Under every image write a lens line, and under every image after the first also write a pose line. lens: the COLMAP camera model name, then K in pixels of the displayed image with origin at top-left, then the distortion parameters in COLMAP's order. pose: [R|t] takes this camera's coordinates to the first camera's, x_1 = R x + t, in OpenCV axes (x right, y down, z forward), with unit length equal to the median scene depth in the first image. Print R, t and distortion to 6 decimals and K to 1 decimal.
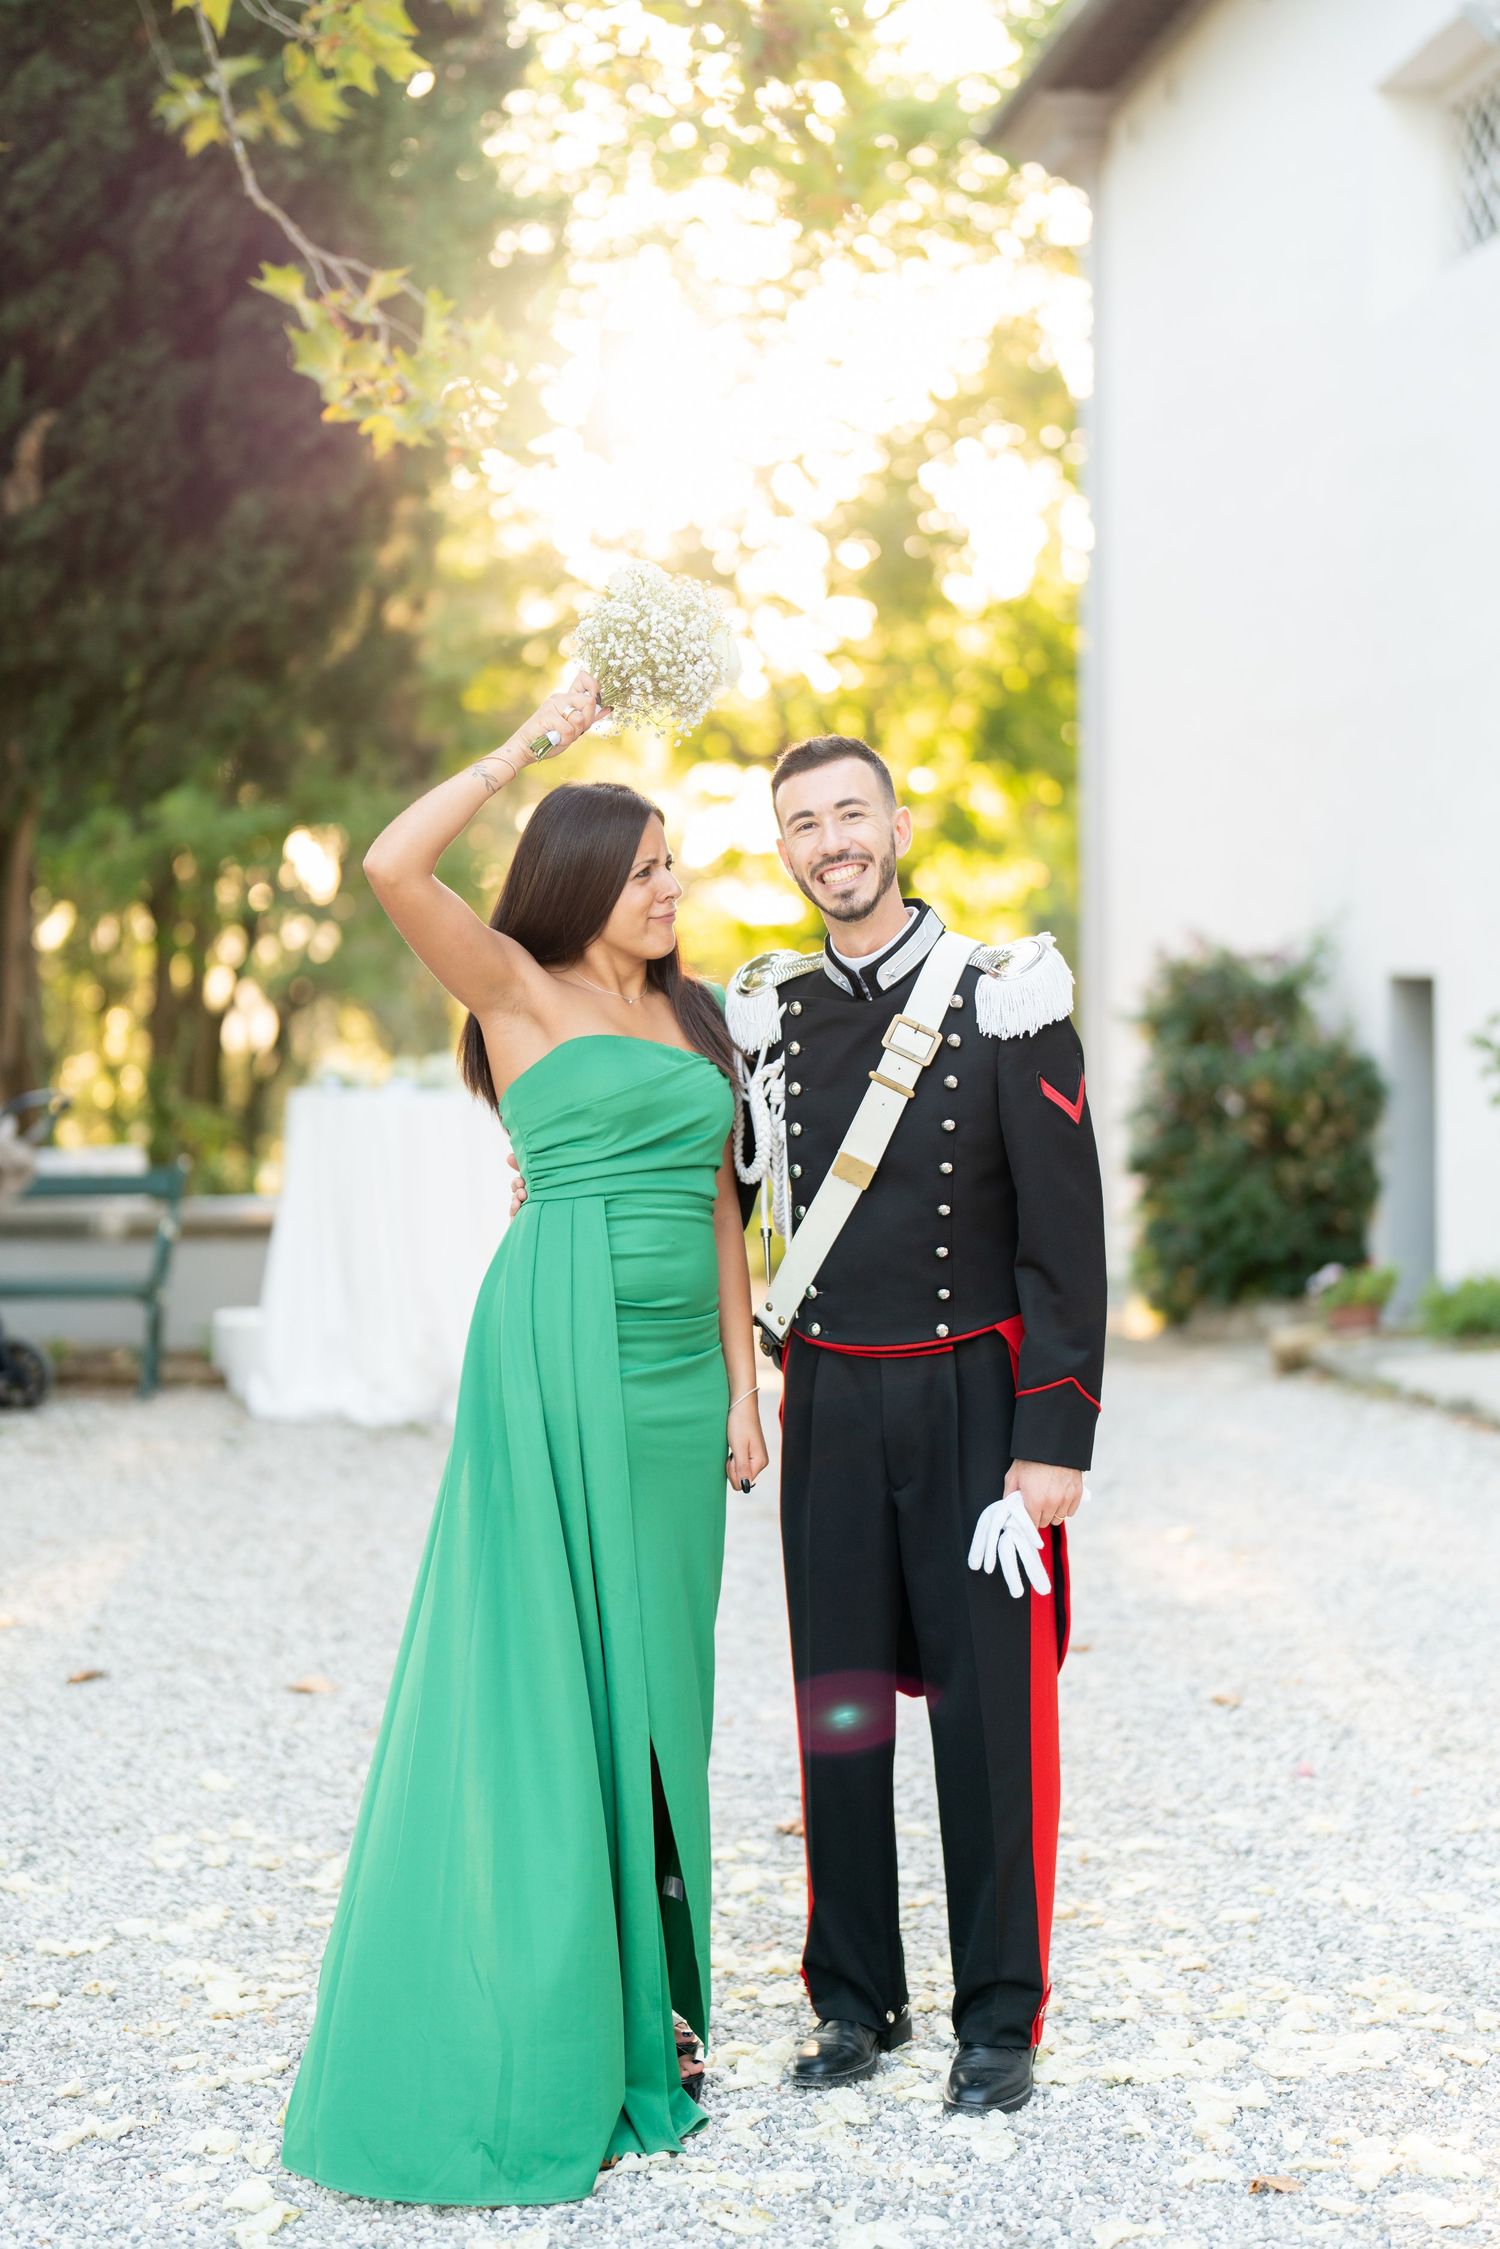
lens RADIAL K [[3030.8, 0, 698.4], [0, 3030.8, 1047.7], [0, 0, 1]] dist [-0.012893, -0.011262]
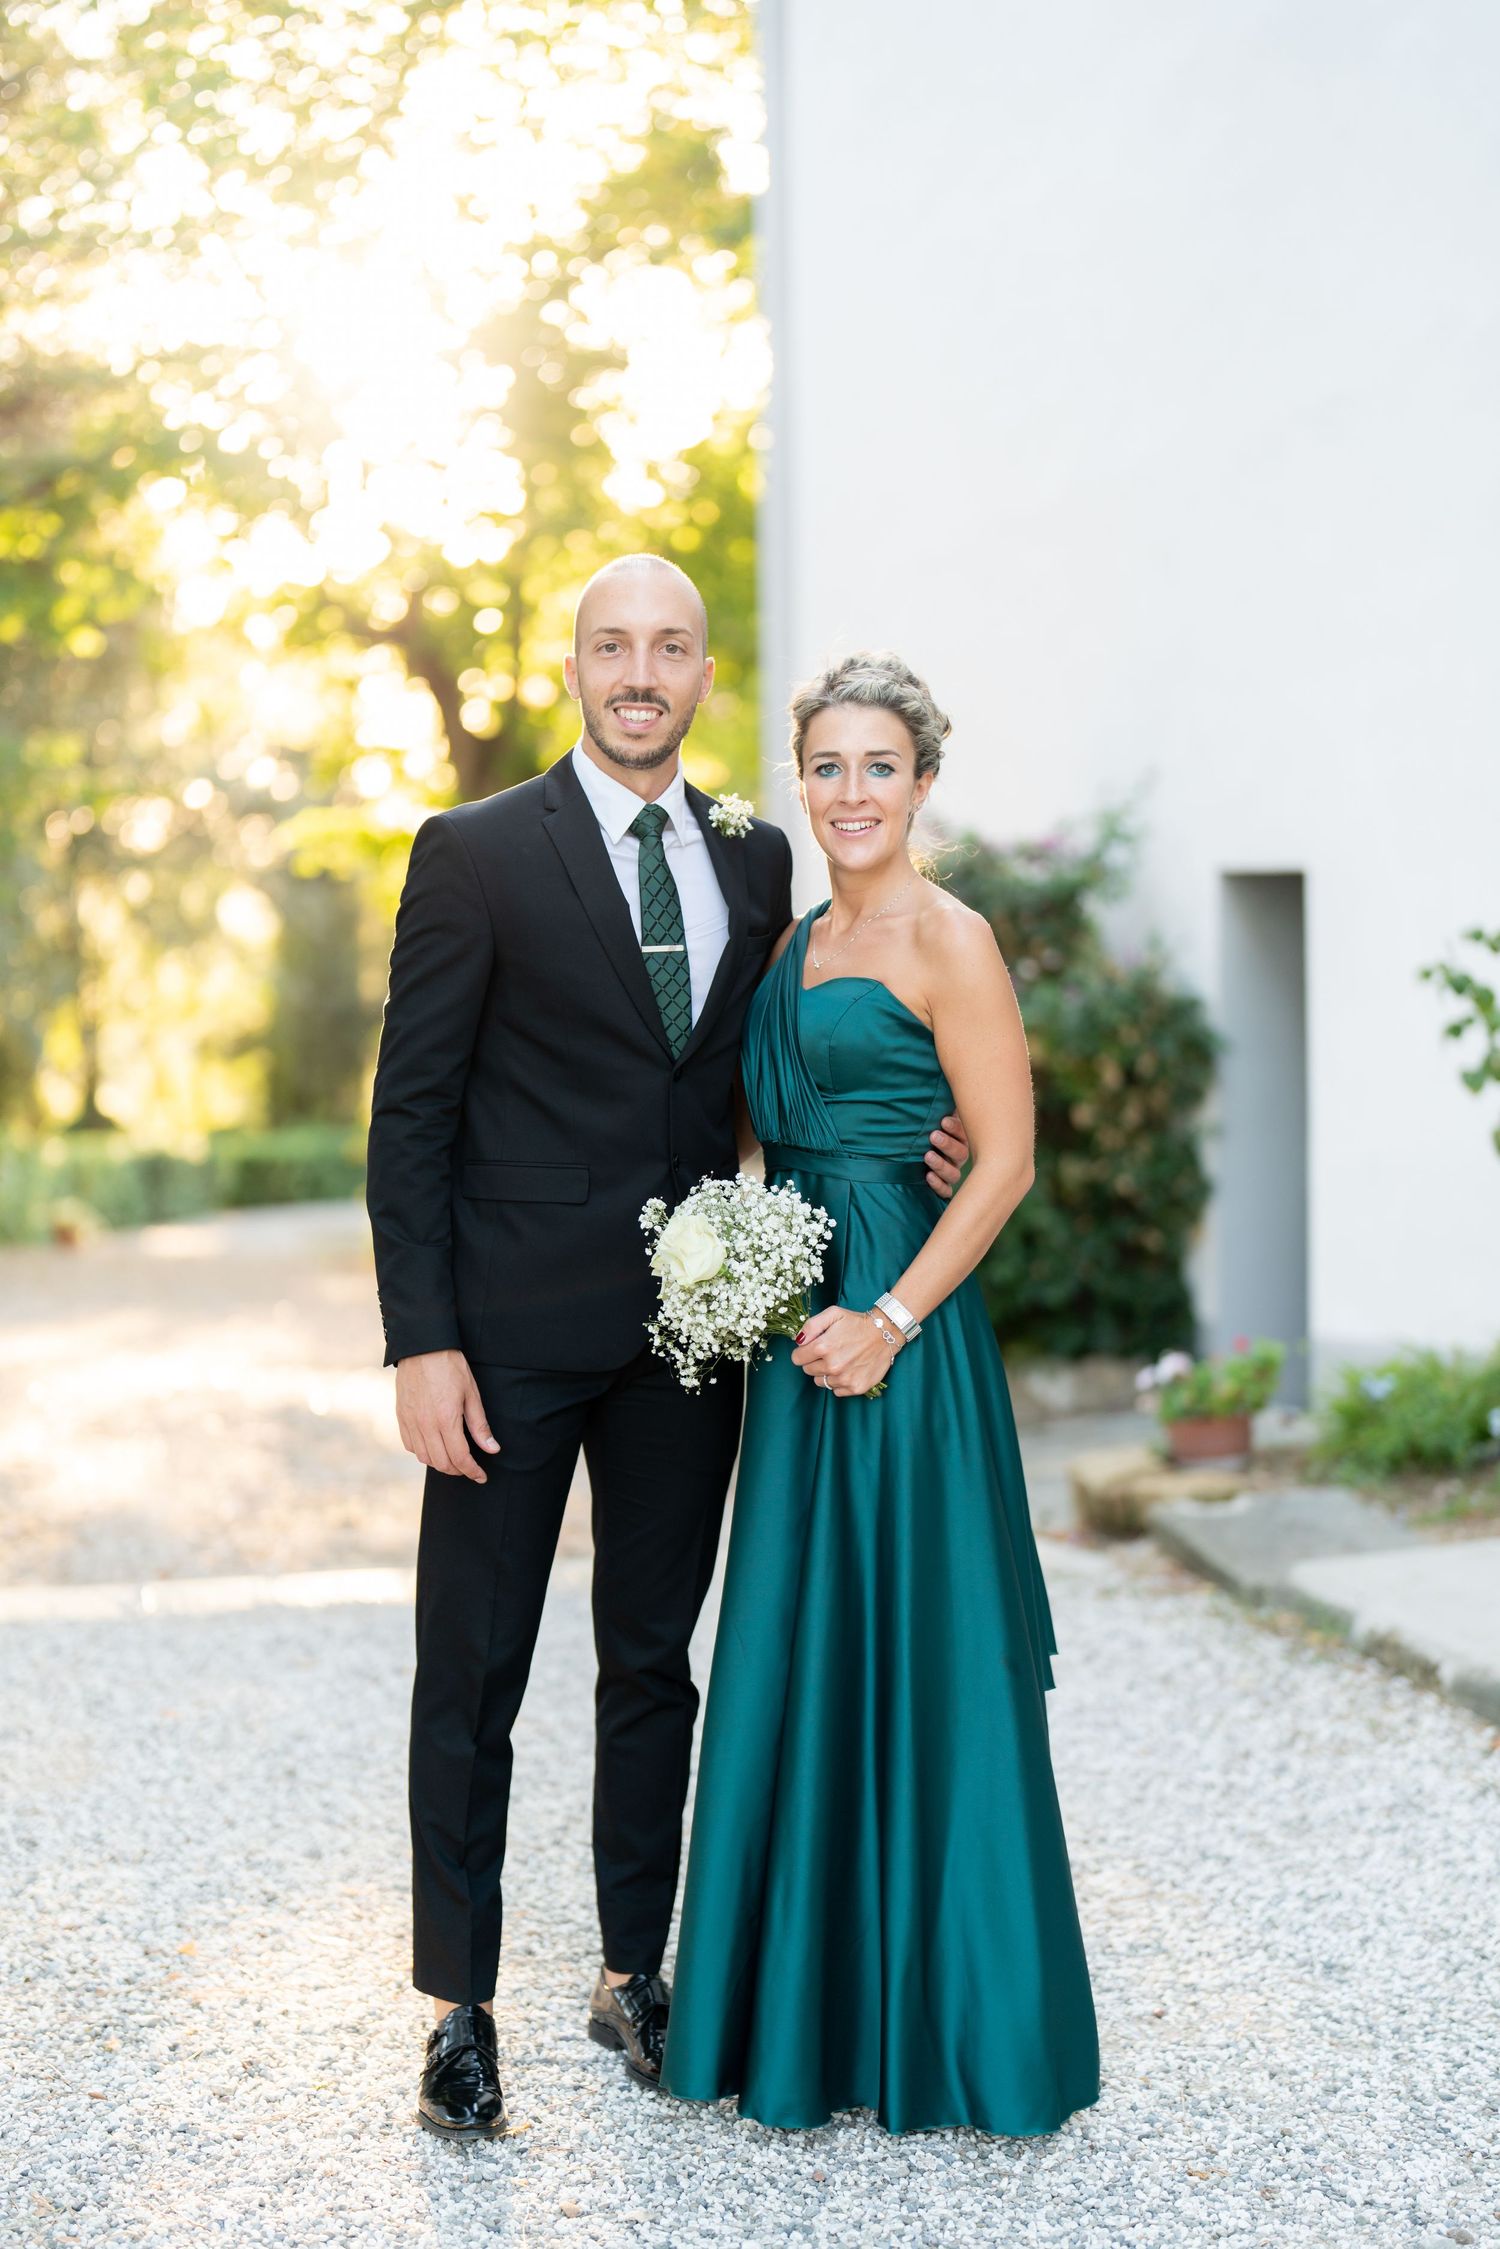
lens RADIAL K [[3219.8, 0, 750.0], [0, 3219.8, 1124.5], [0, 0, 1]] dist [-0.042322, -0.014137]
pose [[0.992742, -0.015572, 0.119249, 0.154073], [0.010058, 0.998858, 0.046697, -0.011981], [-0.119840, -0.045158, 0.991766, 1.171428]]
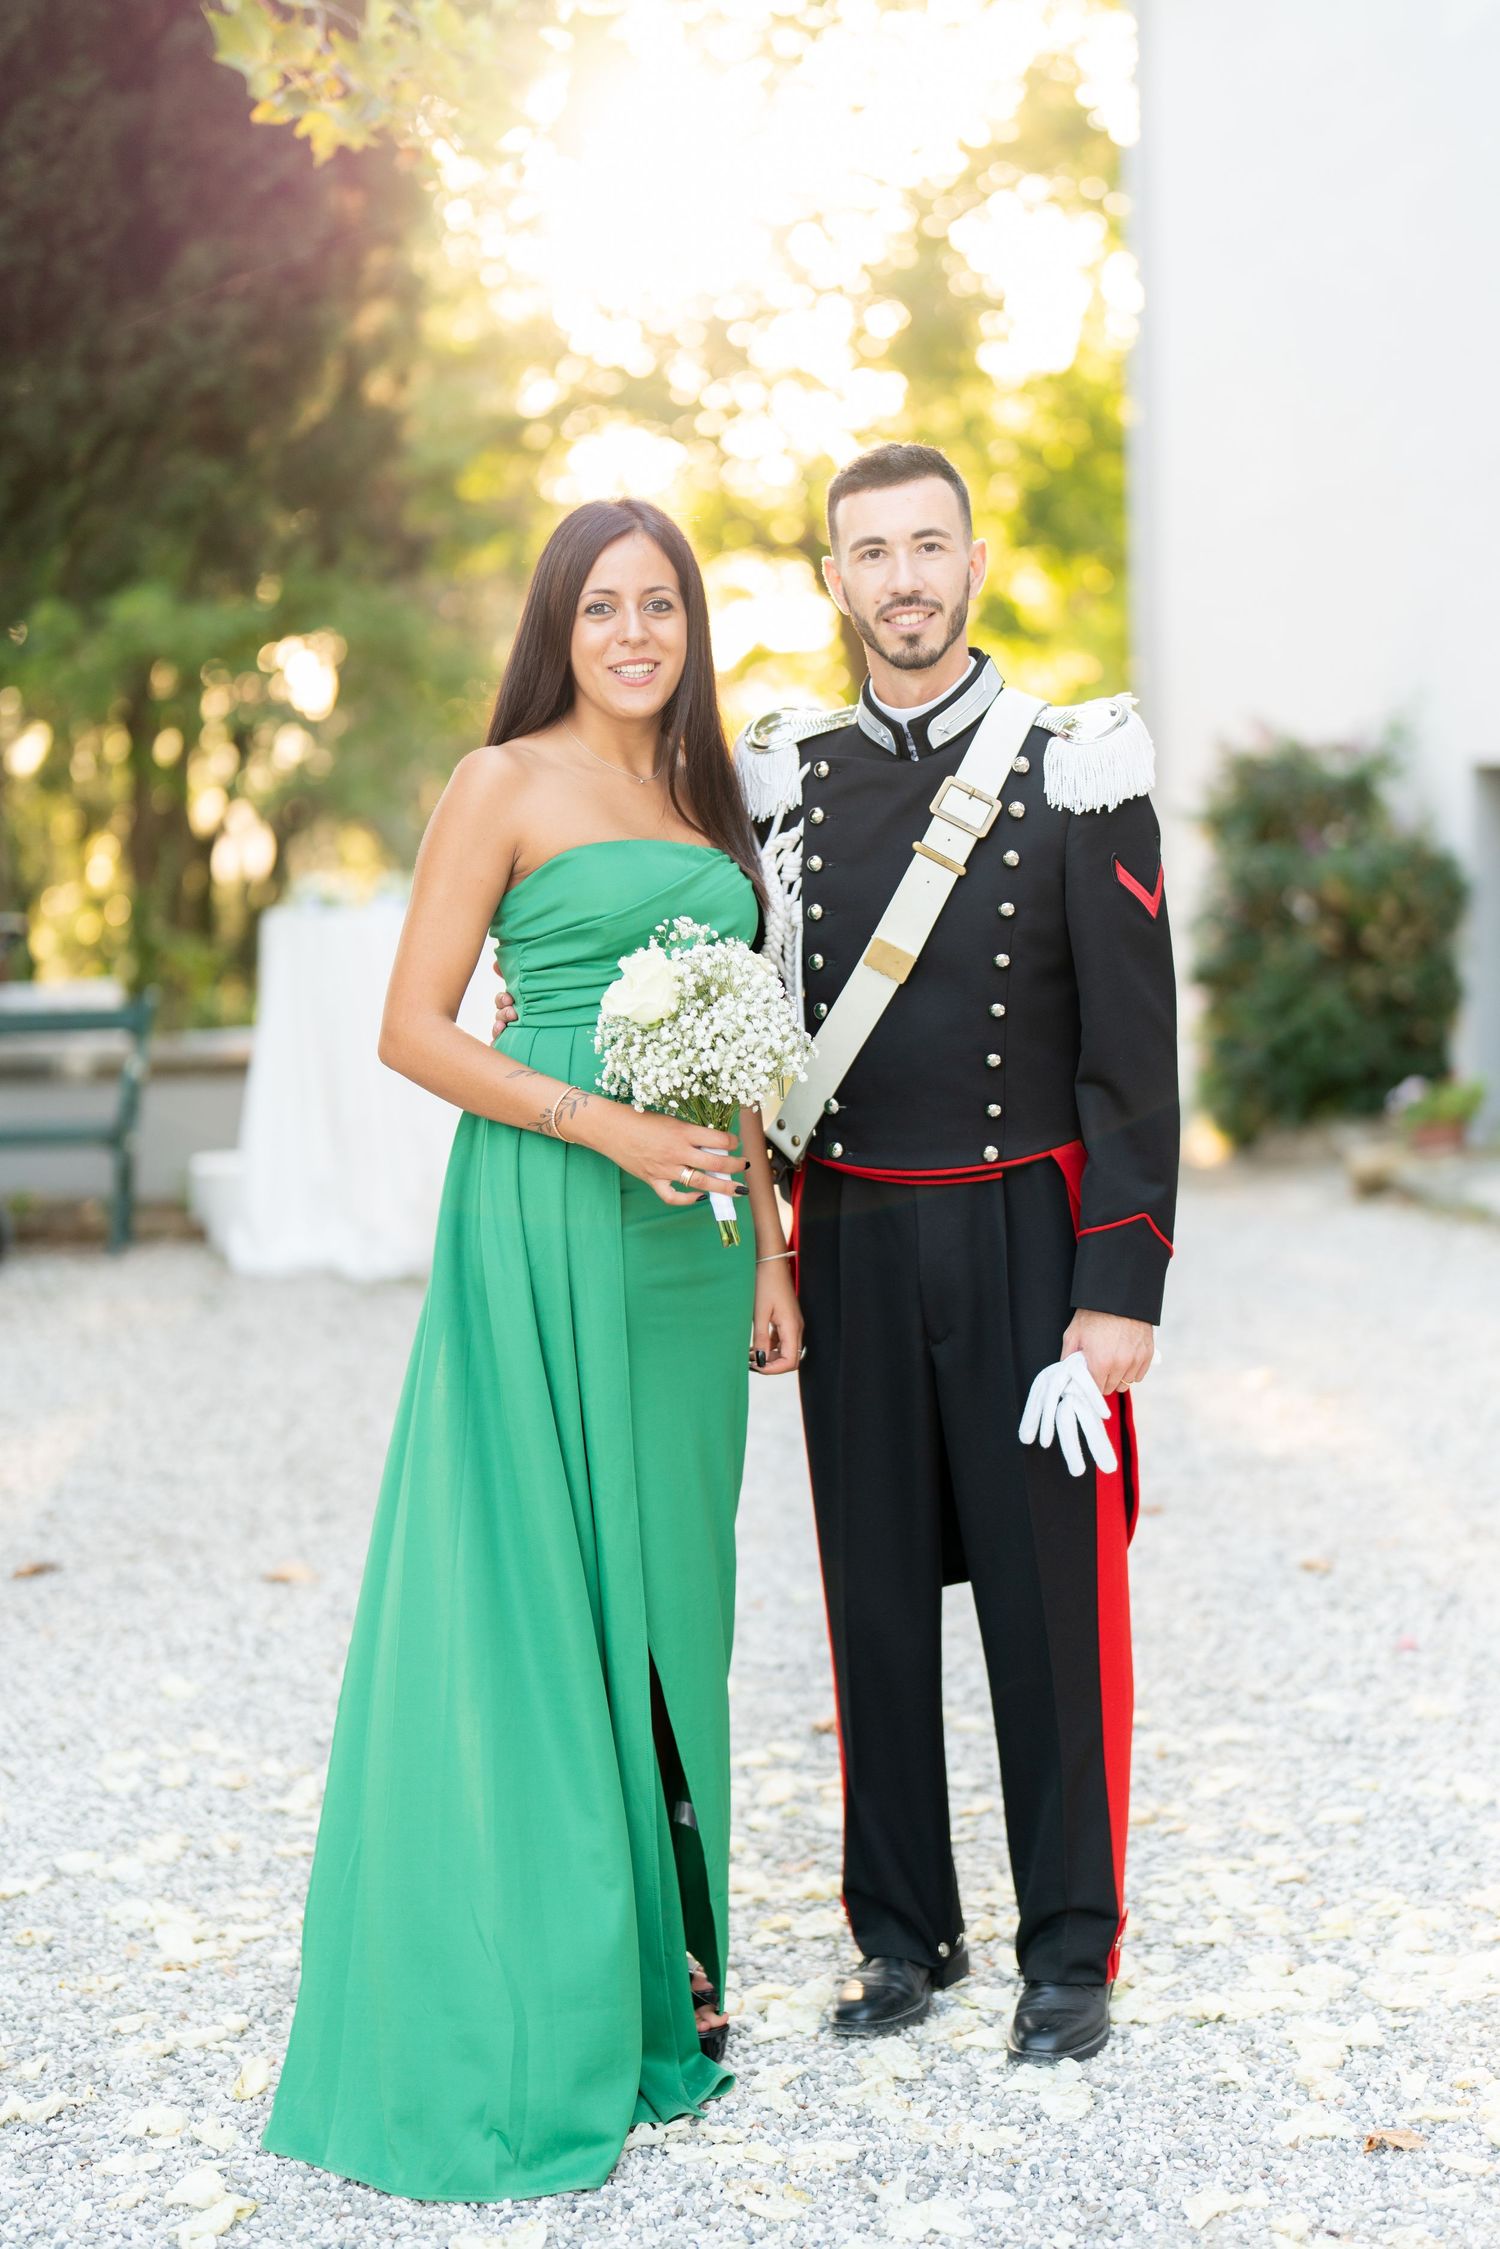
lens RADIAL K [[3219.8, 0, 750.0], [0, 3219.8, 1124.5], [0, 0, 1]] dist [-0.042322, -0.014137]
pose [[0.999723, -0.022924, 0.005326, 0.007216], [0.022423, 0.996524, 0.080234, 0.008326], [-0.007146, -0.080093, 0.996762, 0.089406]]
